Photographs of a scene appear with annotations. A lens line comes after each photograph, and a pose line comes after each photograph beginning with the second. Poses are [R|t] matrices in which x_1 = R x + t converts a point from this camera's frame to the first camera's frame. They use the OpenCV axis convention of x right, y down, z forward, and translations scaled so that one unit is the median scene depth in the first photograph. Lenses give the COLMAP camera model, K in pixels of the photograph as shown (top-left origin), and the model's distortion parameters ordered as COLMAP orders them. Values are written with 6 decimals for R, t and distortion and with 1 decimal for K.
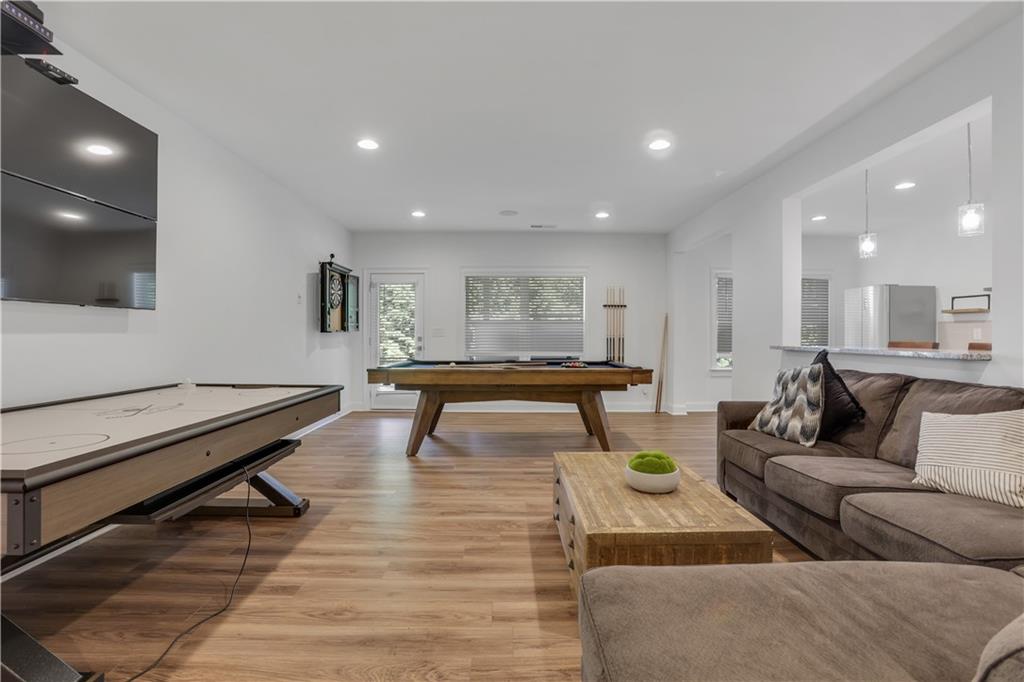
lens RADIAL K [[476.5, 0, 511.7], [0, 476.5, 341.3], [0, 0, 1]] dist [-0.034740, 0.006029]
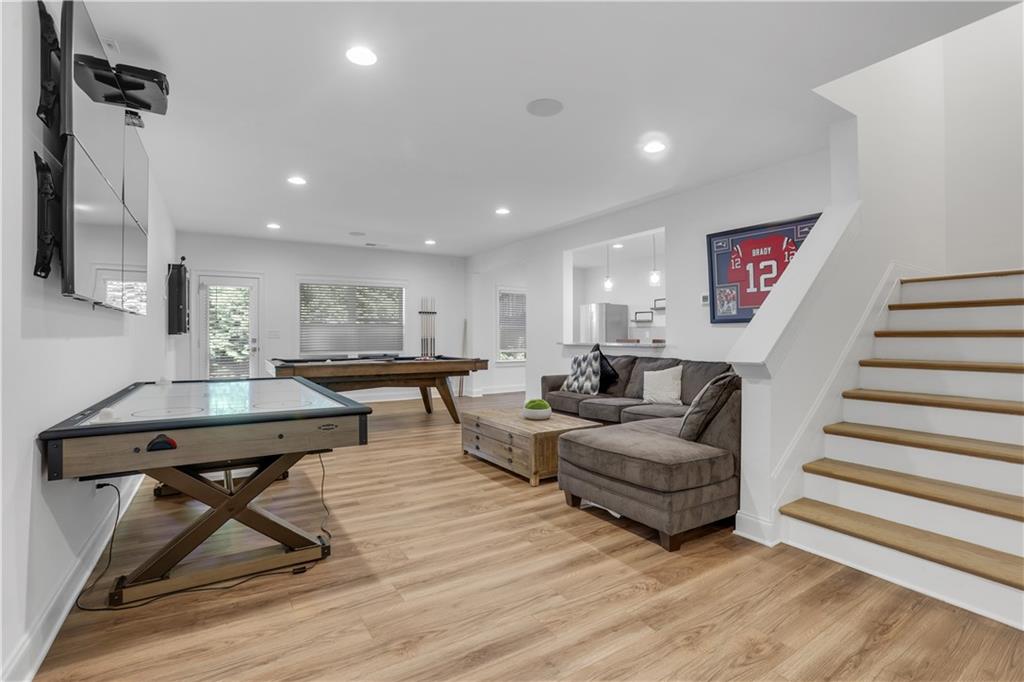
lens RADIAL K [[476.5, 0, 514.8], [0, 476.5, 340.3], [0, 0, 1]] dist [-0.034740, 0.006029]
pose [[0.852029, -0.008904, 0.523418, -0.573633], [0.010199, 0.999948, 0.000408, 0.000091], [-0.523395, 0.004990, 0.852076, -0.415386]]
